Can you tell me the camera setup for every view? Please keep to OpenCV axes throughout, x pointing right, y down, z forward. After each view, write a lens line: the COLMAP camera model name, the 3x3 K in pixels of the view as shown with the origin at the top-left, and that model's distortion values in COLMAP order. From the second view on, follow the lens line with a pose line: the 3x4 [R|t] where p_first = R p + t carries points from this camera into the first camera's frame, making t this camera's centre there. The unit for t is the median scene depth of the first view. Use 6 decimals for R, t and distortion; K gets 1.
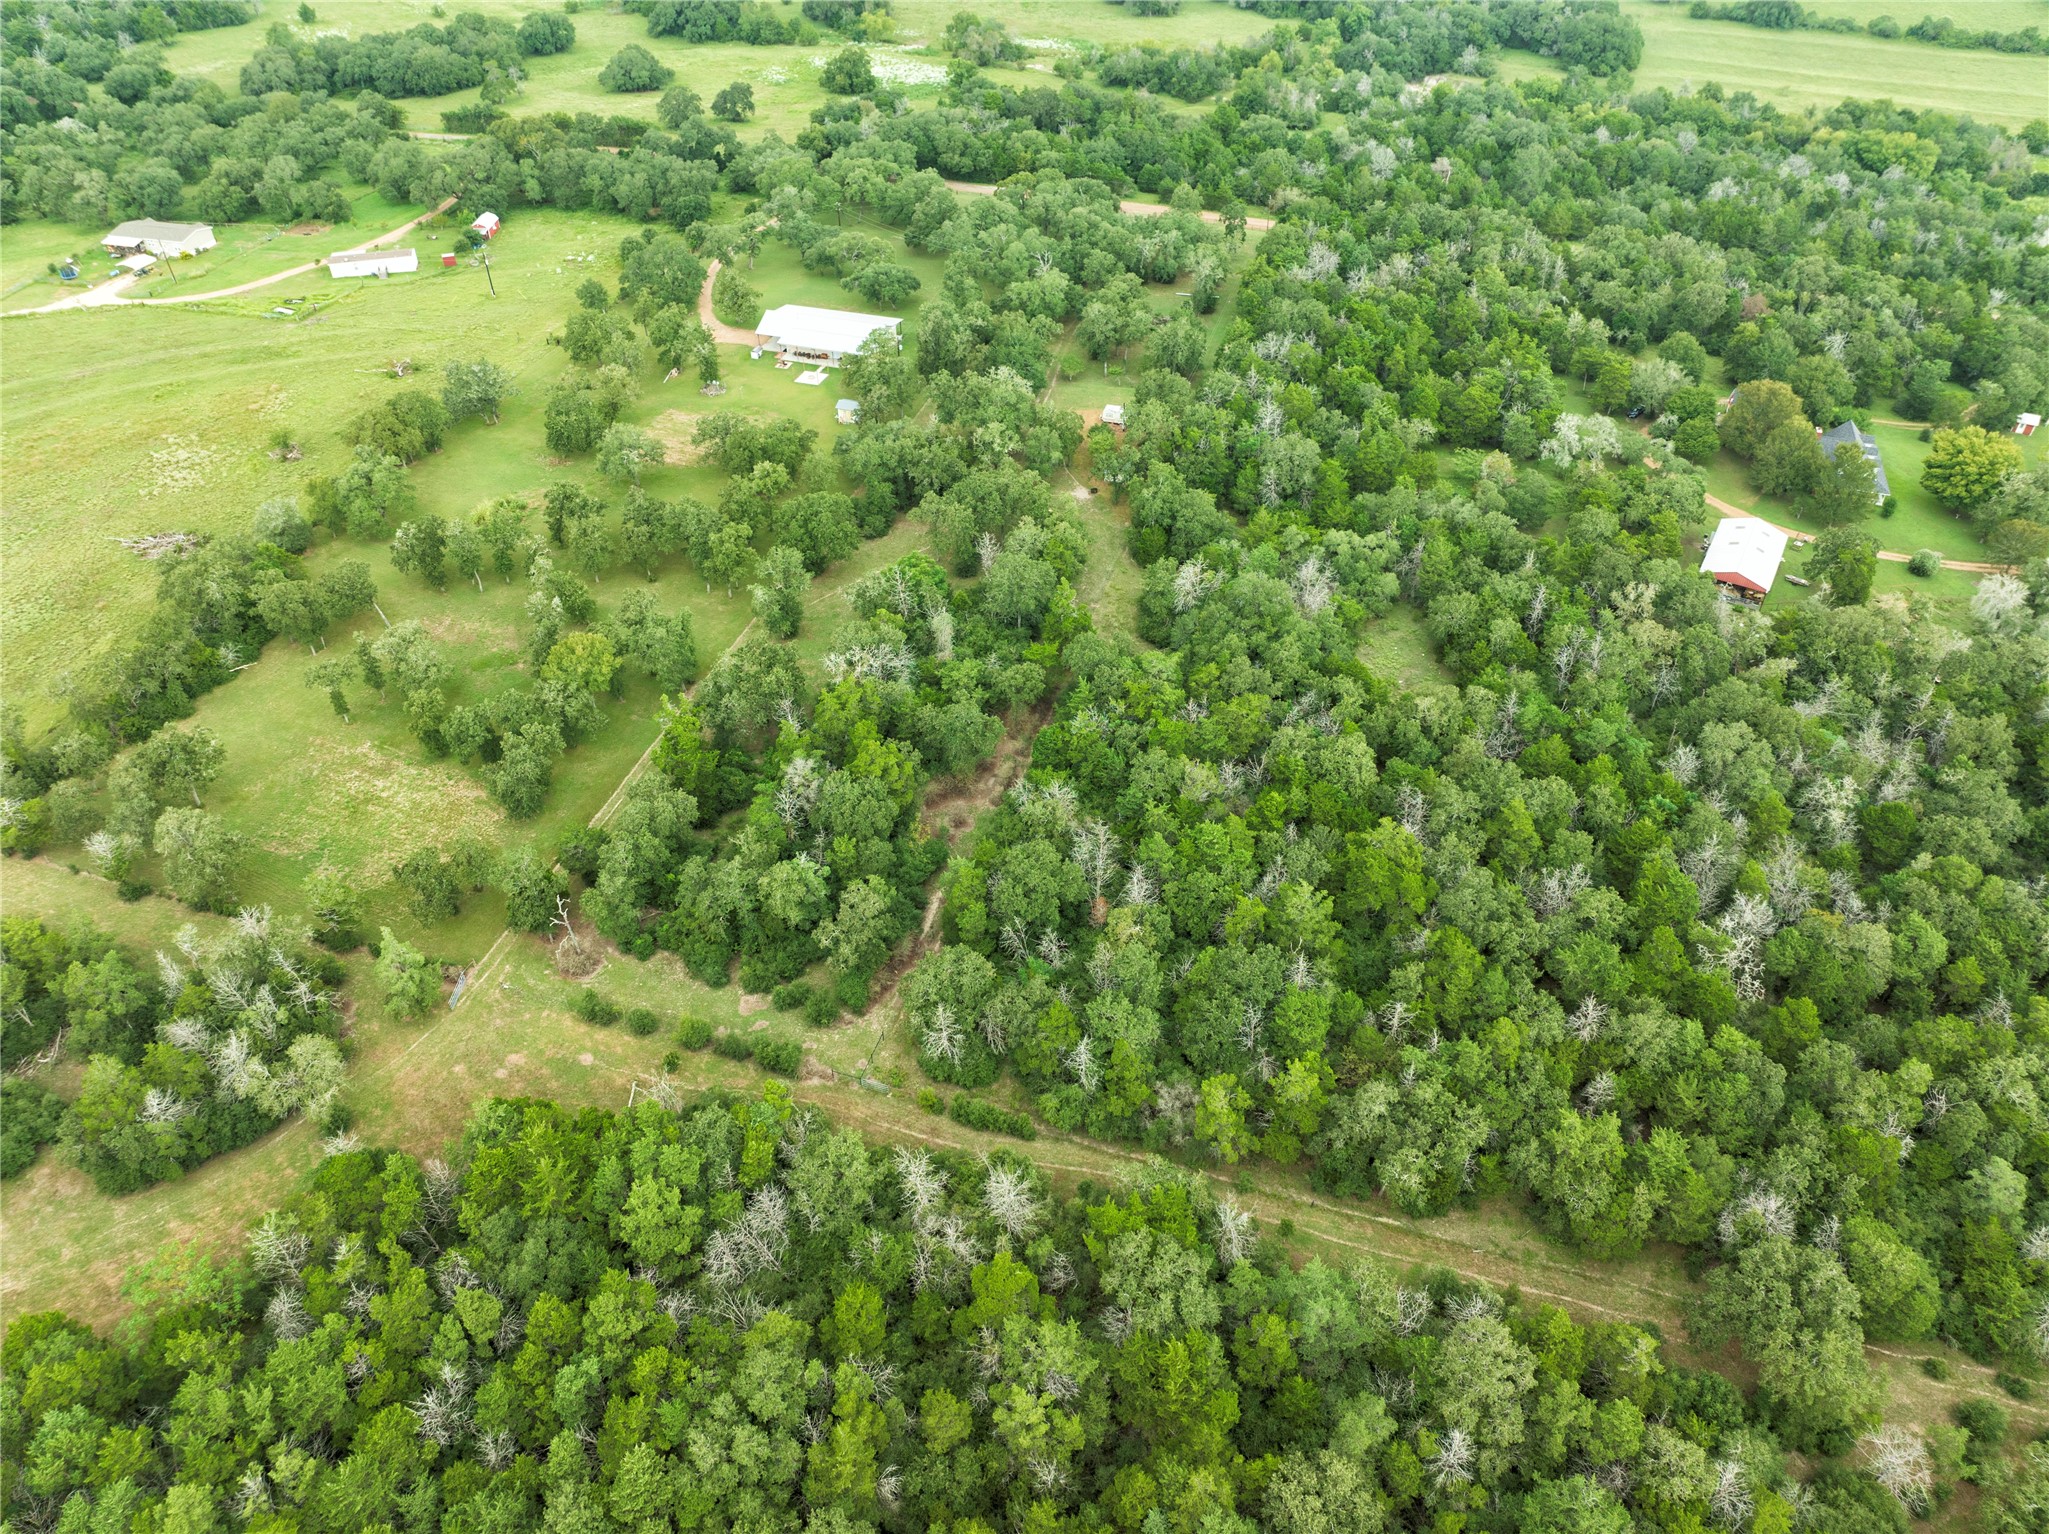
lens RADIAL K [[1425.3, 0, 1022.8], [0, 1425.3, 763.1], [0, 0, 1]] dist [-0.057290, 0.033143]
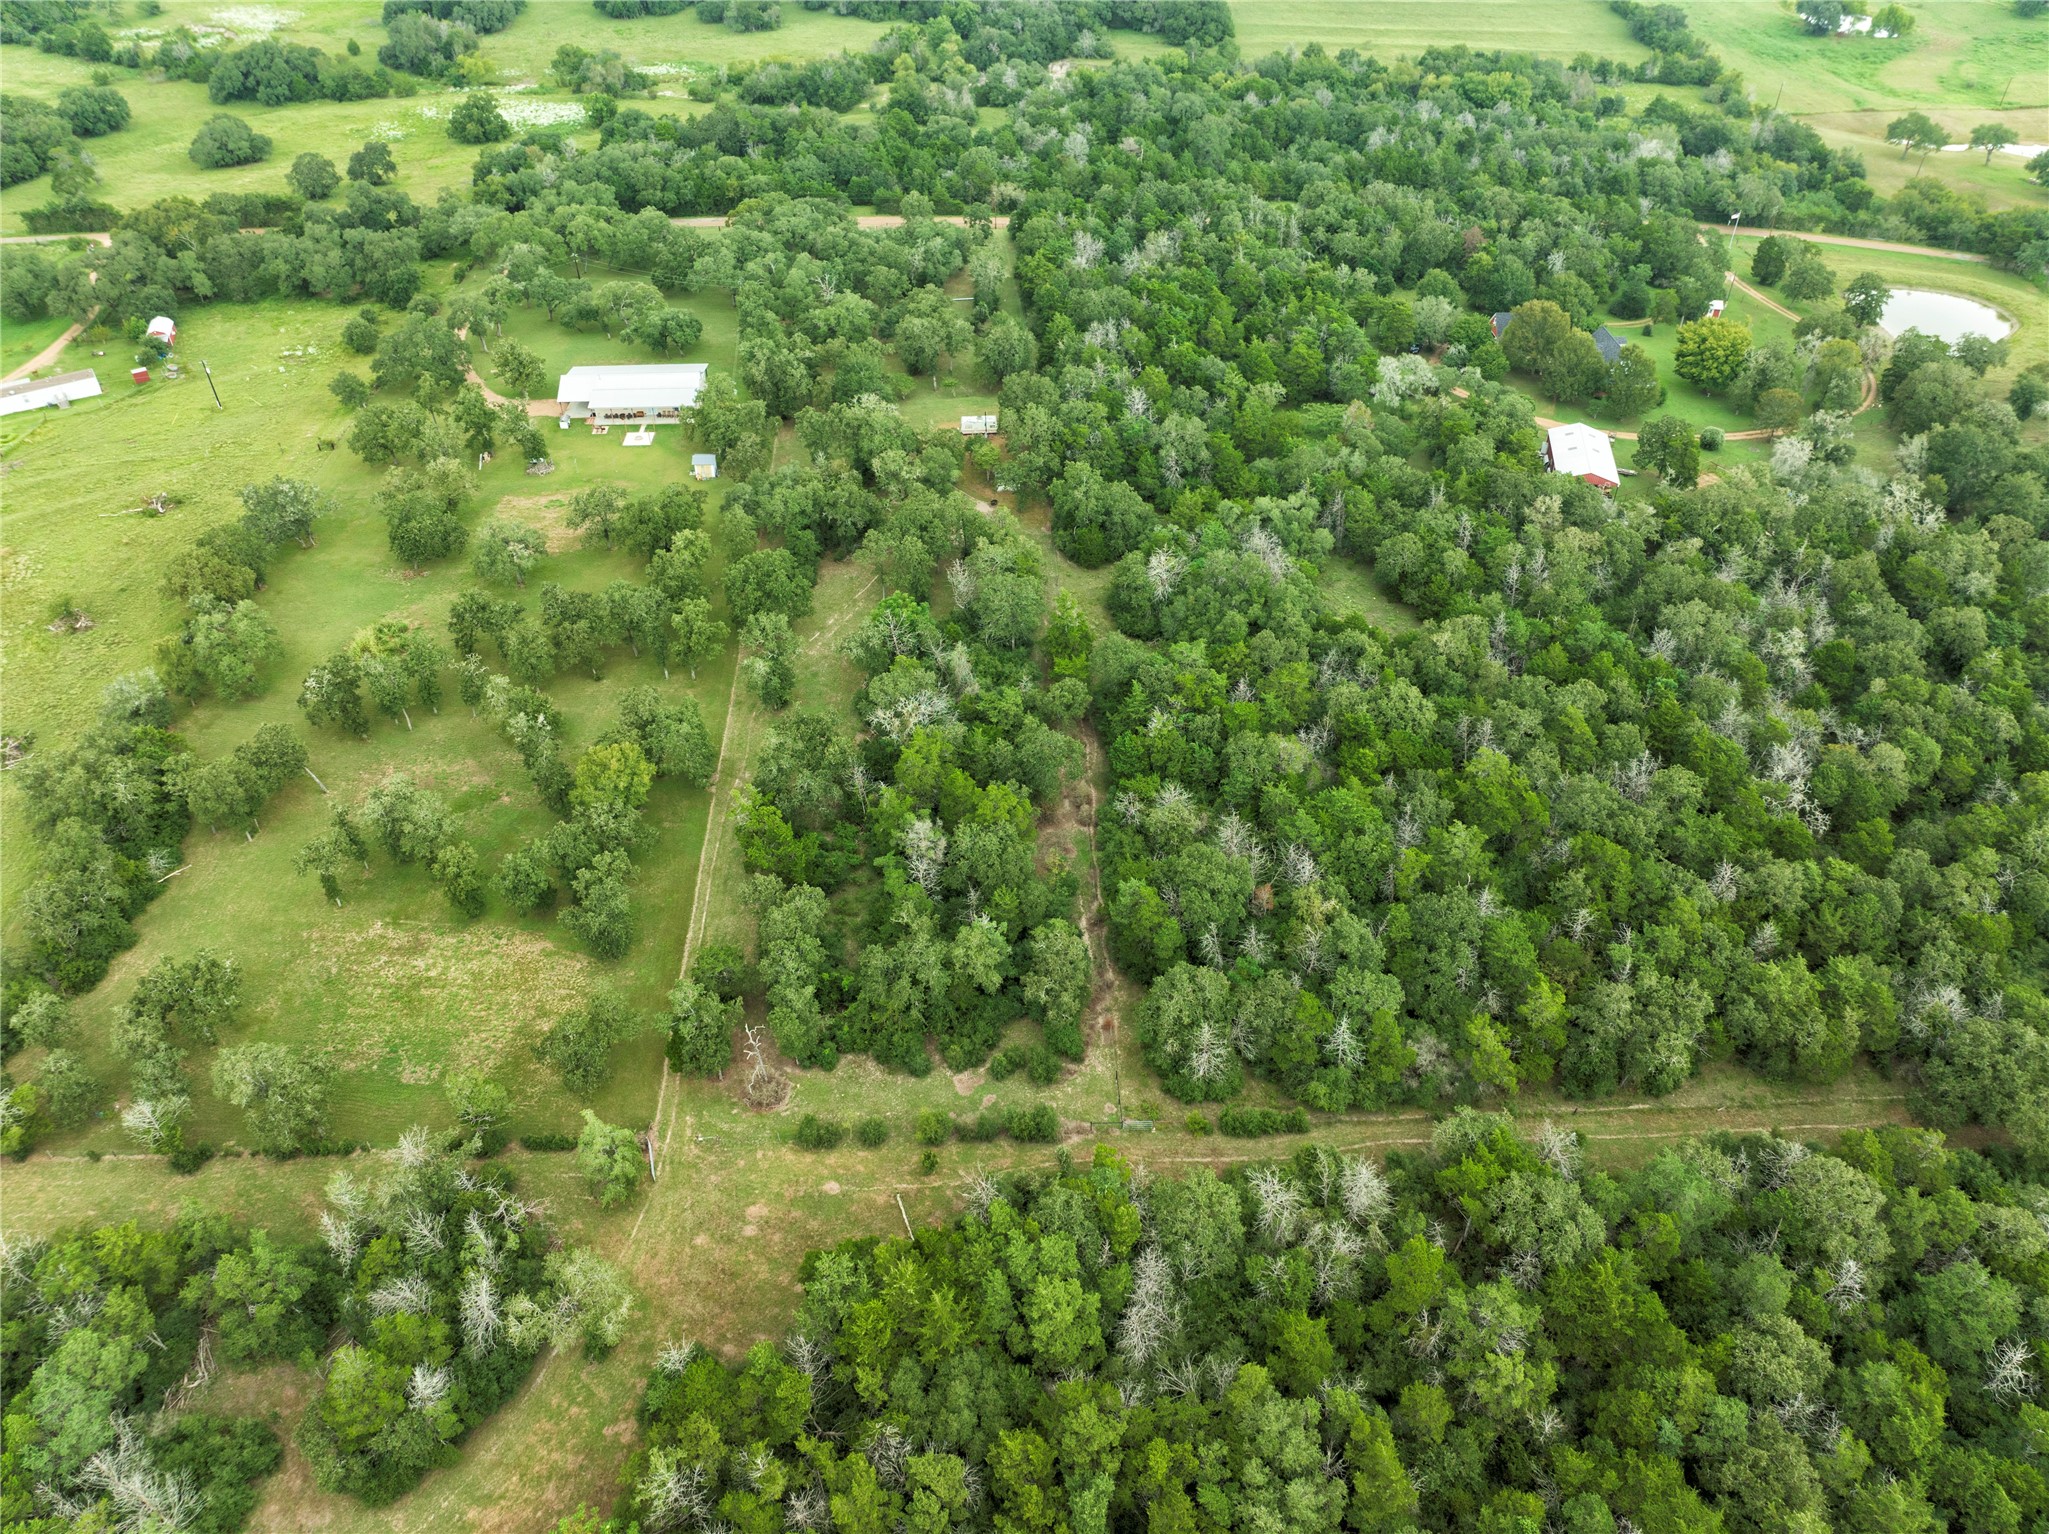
lens RADIAL K [[1425.3, 0, 1025.3], [0, 1425.3, 771.4], [0, 0, 1]] dist [-0.057290, 0.033143]
pose [[0.940510, -0.219517, 0.259331, -0.261319], [0.219533, 0.975166, 0.029278, -0.038209], [-0.259318, 0.029395, 0.965345, 0.050133]]
